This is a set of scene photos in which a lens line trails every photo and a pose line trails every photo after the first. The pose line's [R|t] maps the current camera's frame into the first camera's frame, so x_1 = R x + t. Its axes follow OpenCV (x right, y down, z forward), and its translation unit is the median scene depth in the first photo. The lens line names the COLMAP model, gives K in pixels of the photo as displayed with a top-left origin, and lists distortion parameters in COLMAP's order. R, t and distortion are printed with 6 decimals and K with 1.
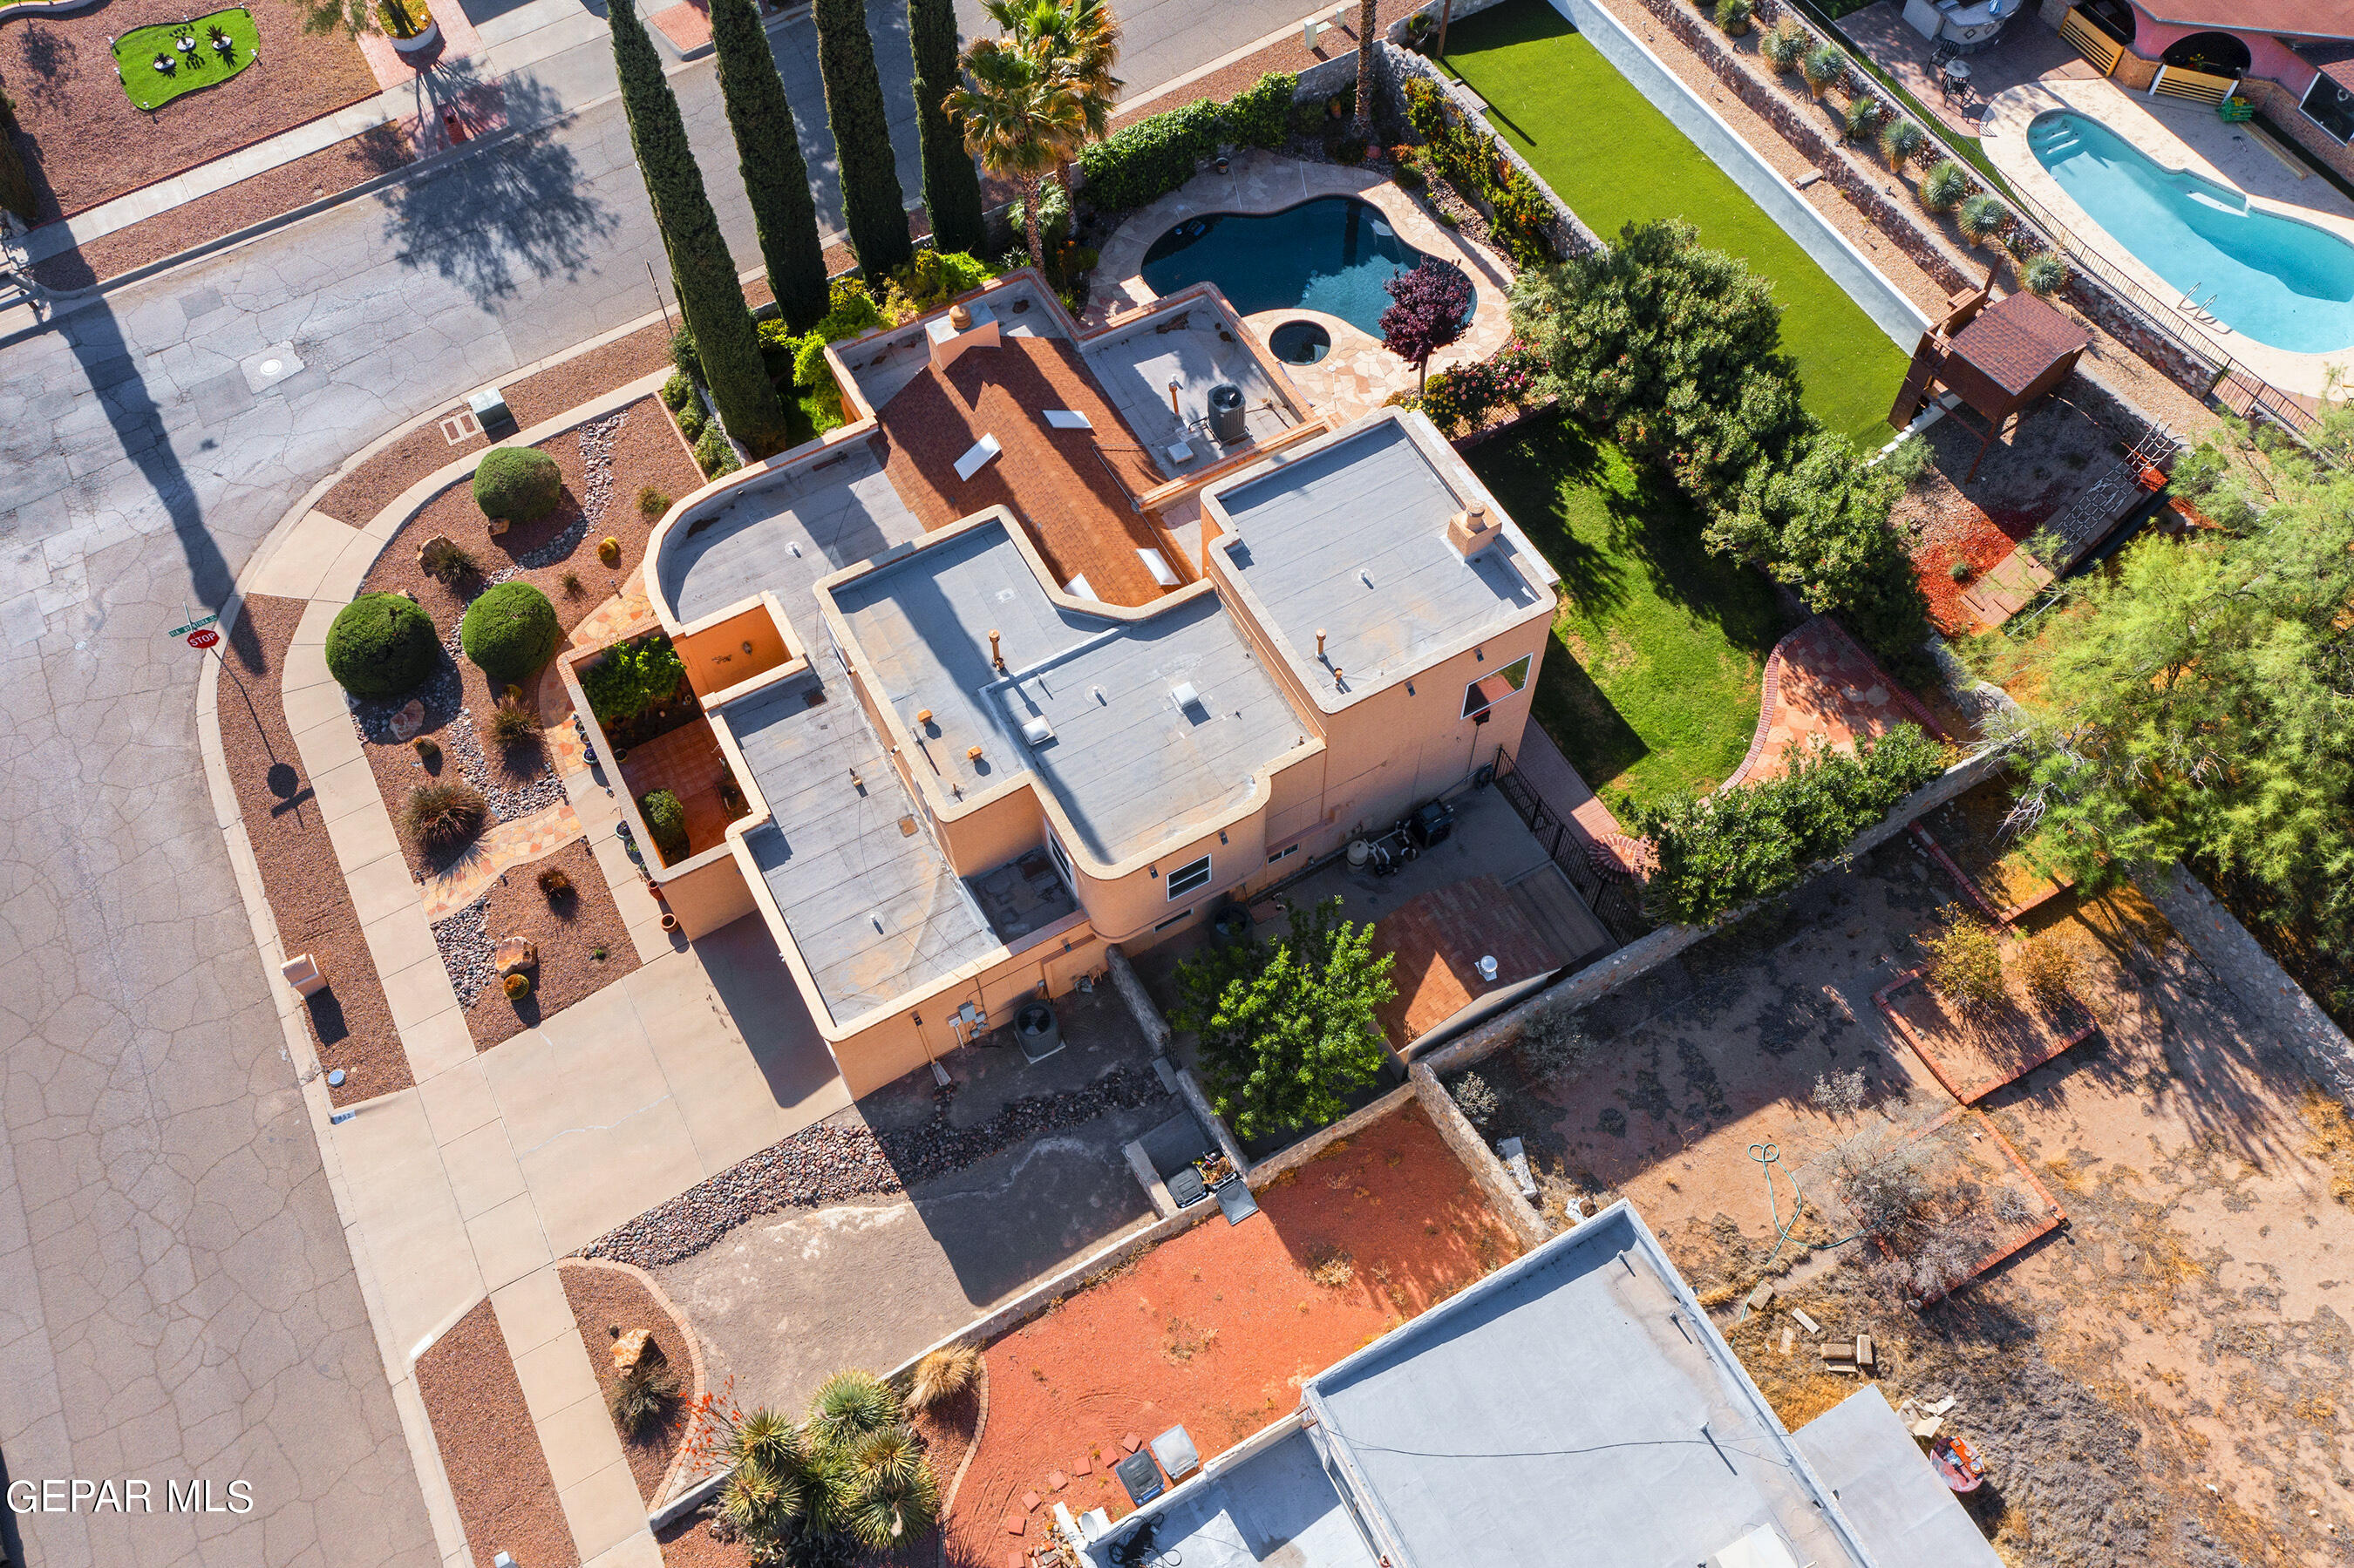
lens RADIAL K [[1855.6, 0, 1190.1], [0, 1855.6, 787.7], [0, 0, 1]] dist [-0.008419, -0.002369]
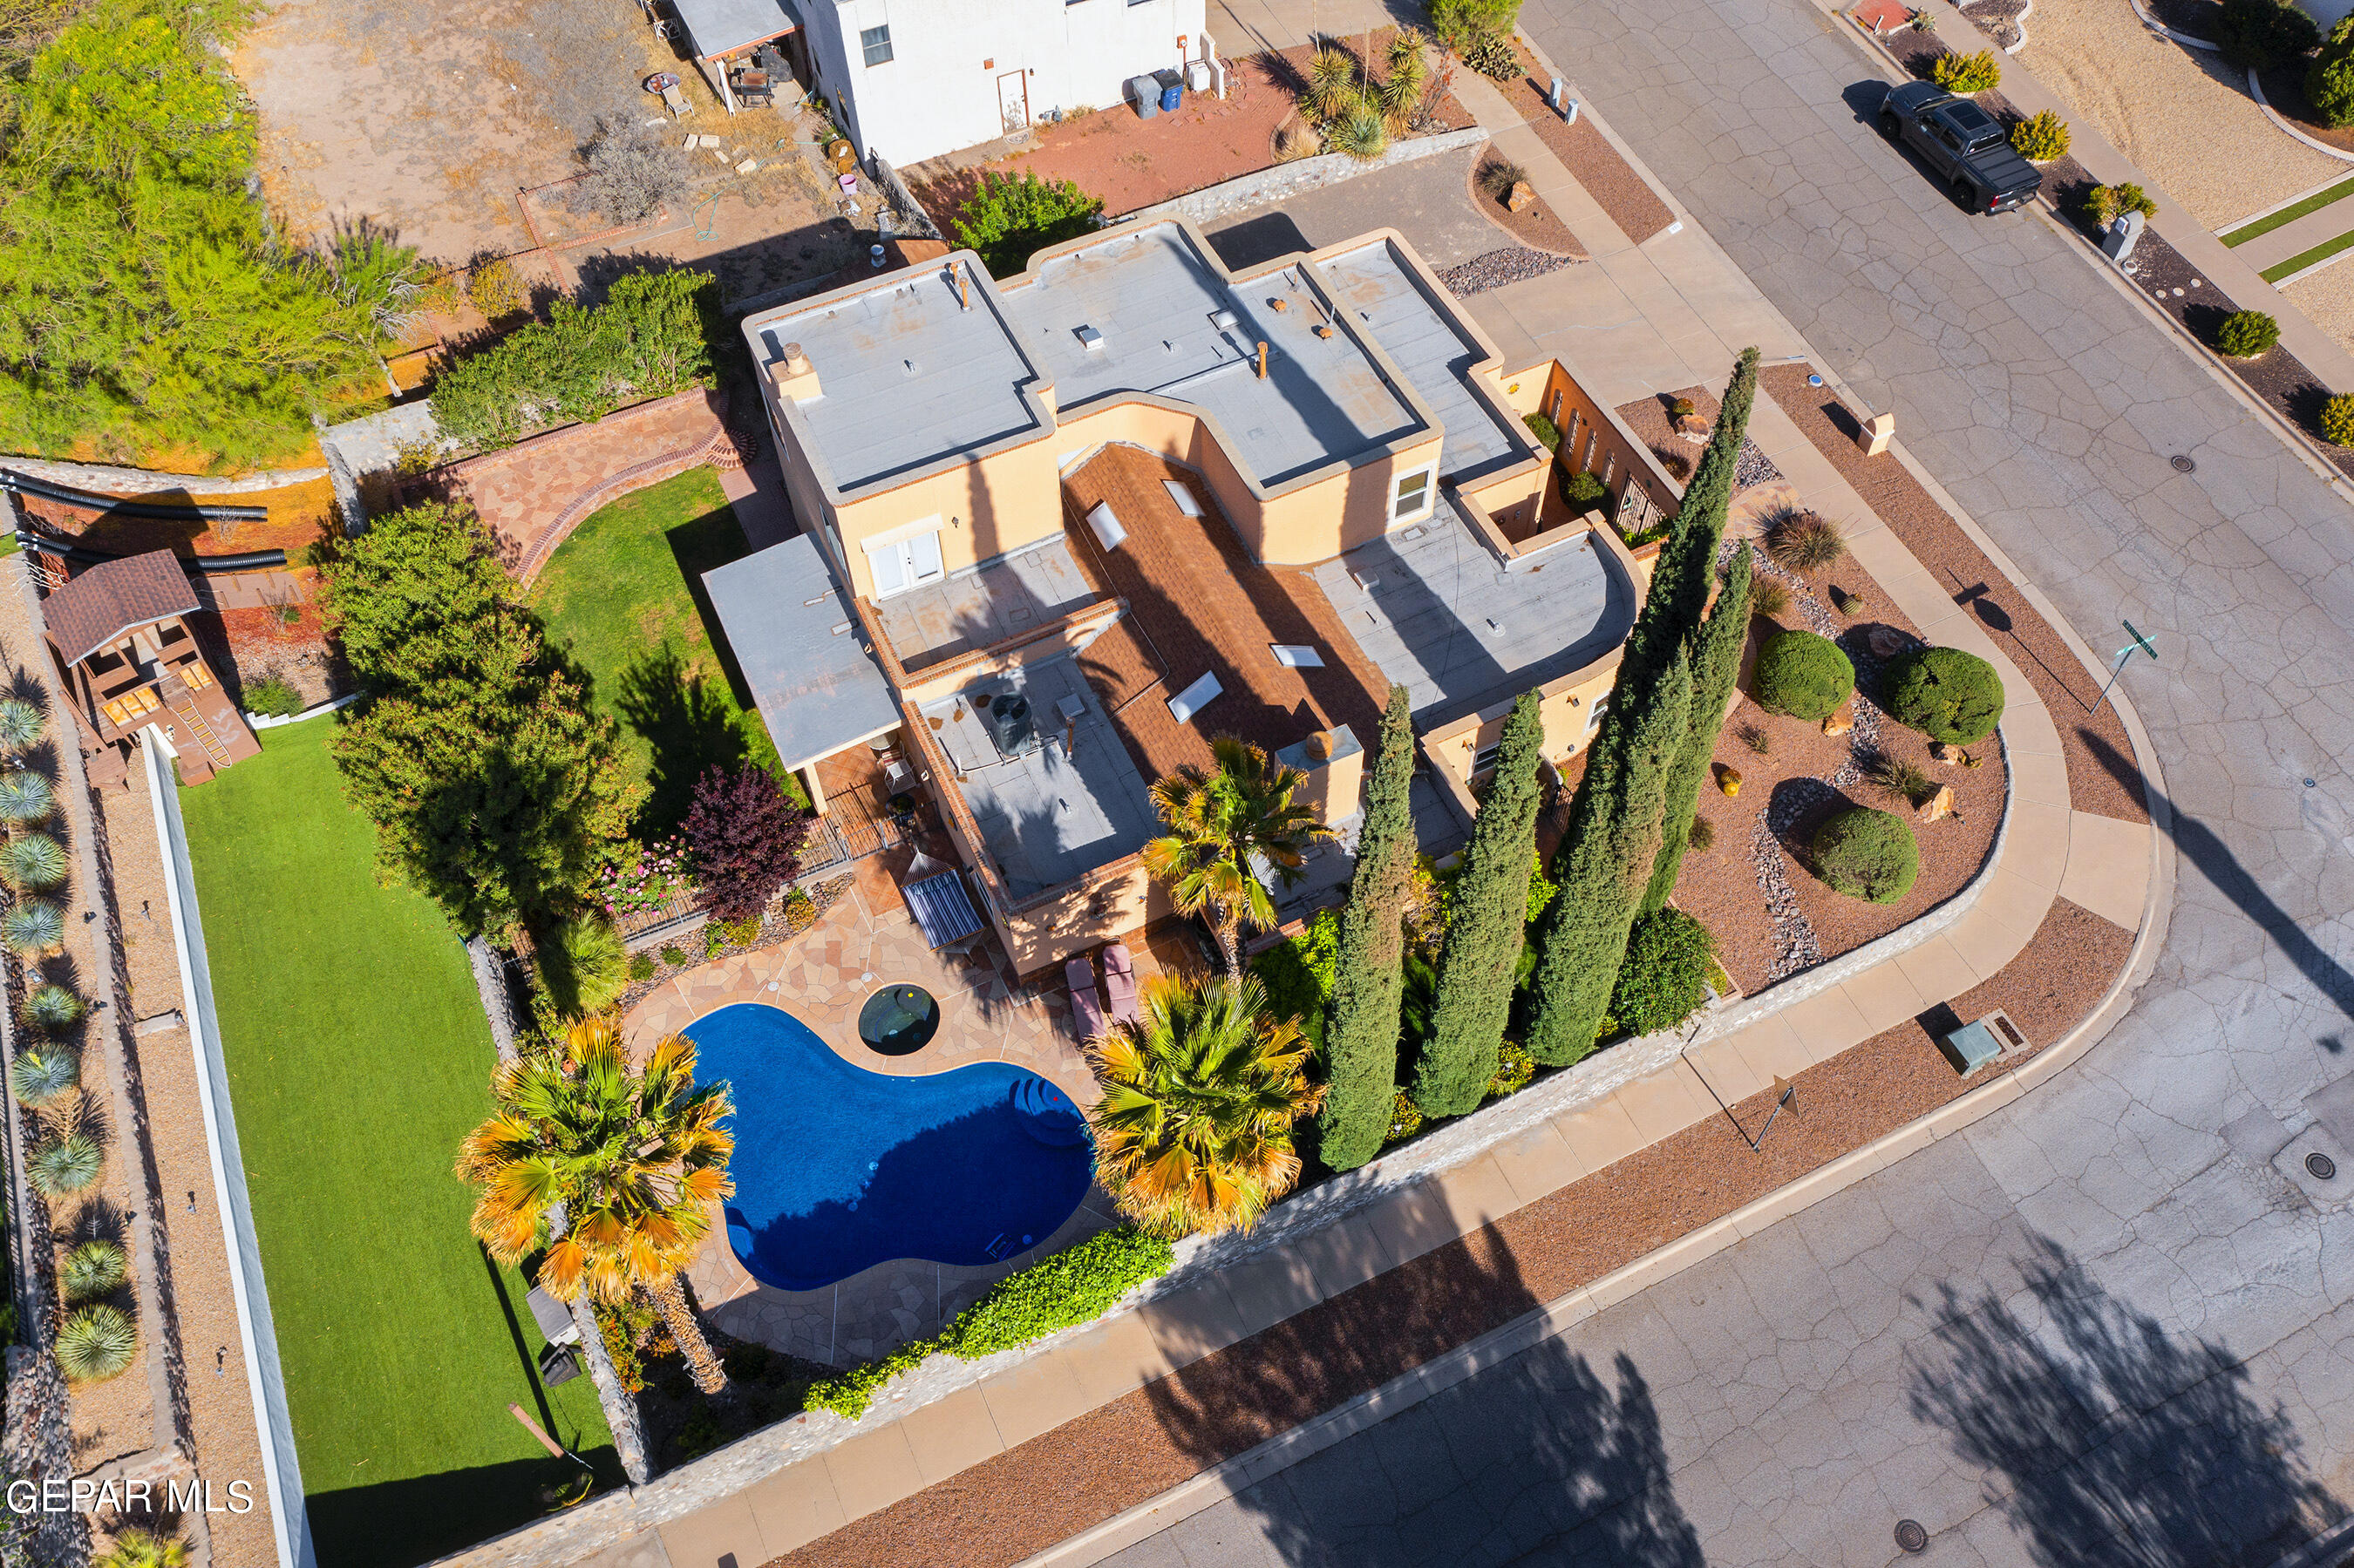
lens RADIAL K [[1842.8, 0, 1174.1], [0, 1842.8, 774.9], [0, 0, 1]] dist [-0.006176, -0.005855]
pose [[-0.997749, -0.030323, 0.059818, -0.108290], [0.066998, -0.410833, 0.909246, -0.995810], [-0.002996, 0.911206, 0.411940, 0.675119]]
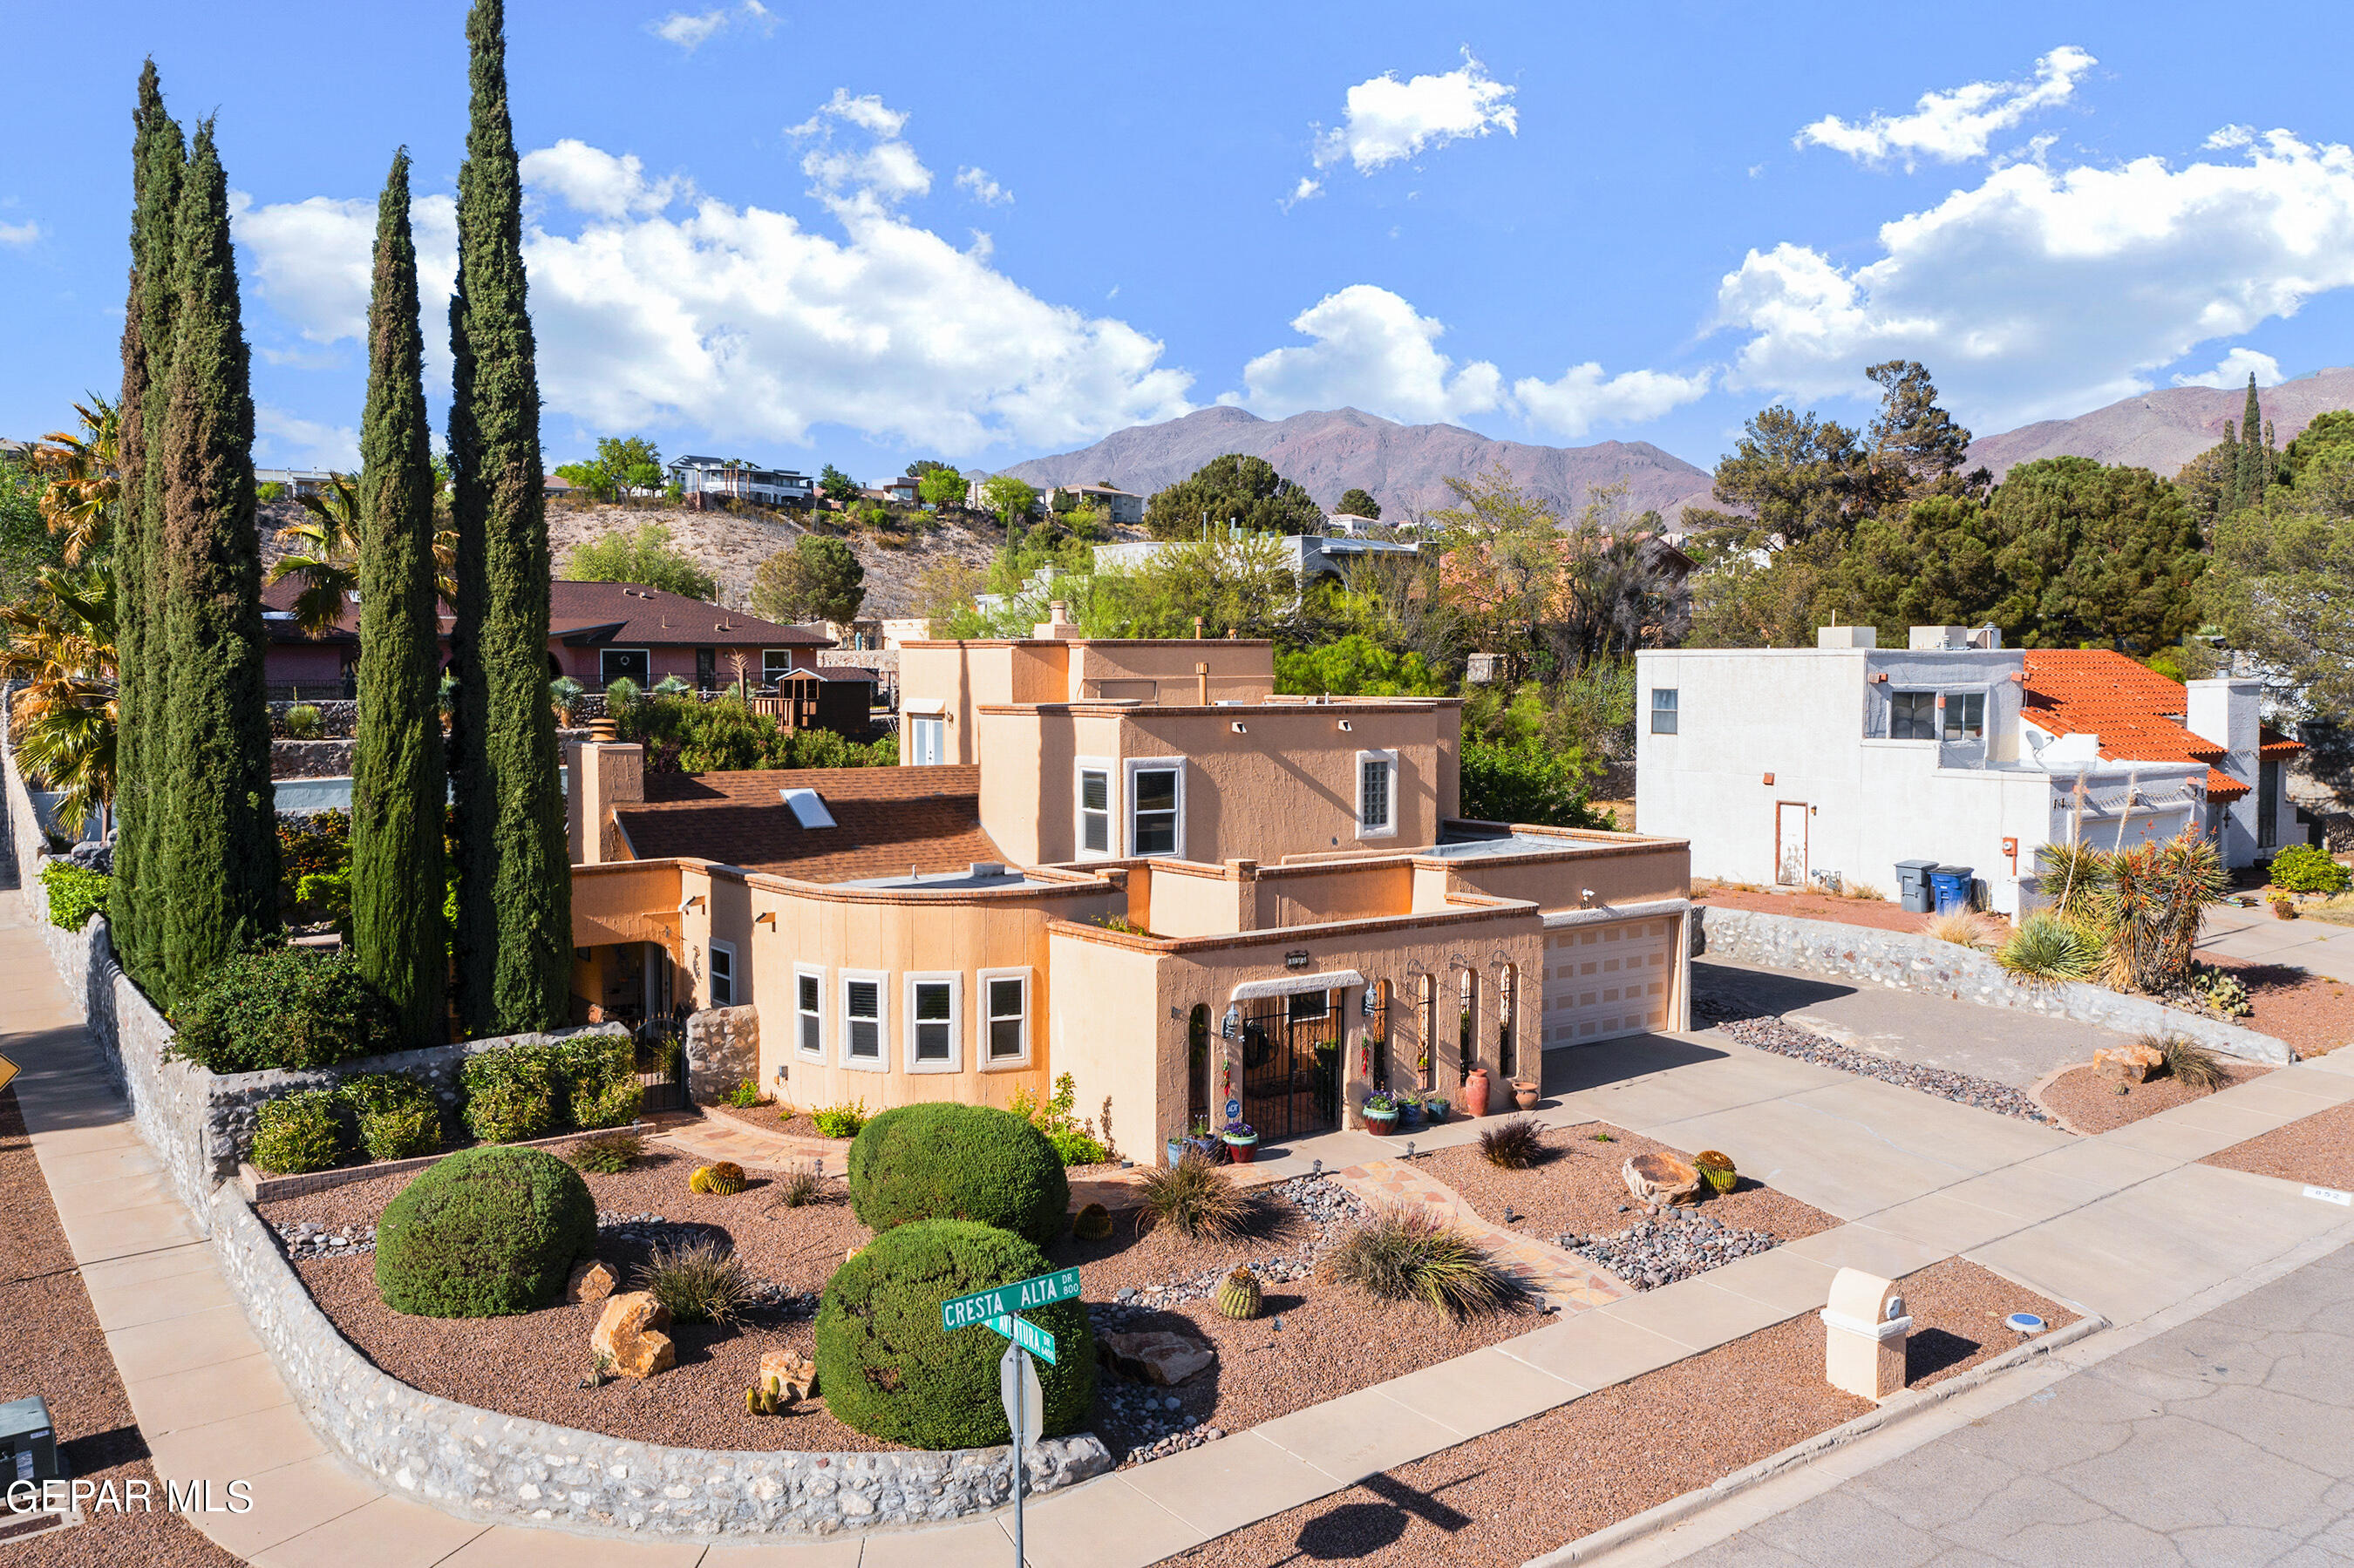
lens RADIAL K [[1884.4, 0, 1188.0], [0, 1884.4, 771.9], [0, 0, 1]] dist [-0.010997, -0.000055]
pose [[-0.114135, -0.042882, 0.992539, -0.835409], [0.853454, 0.507153, 0.120052, -0.145055], [-0.508517, 0.860789, -0.021286, 0.913569]]
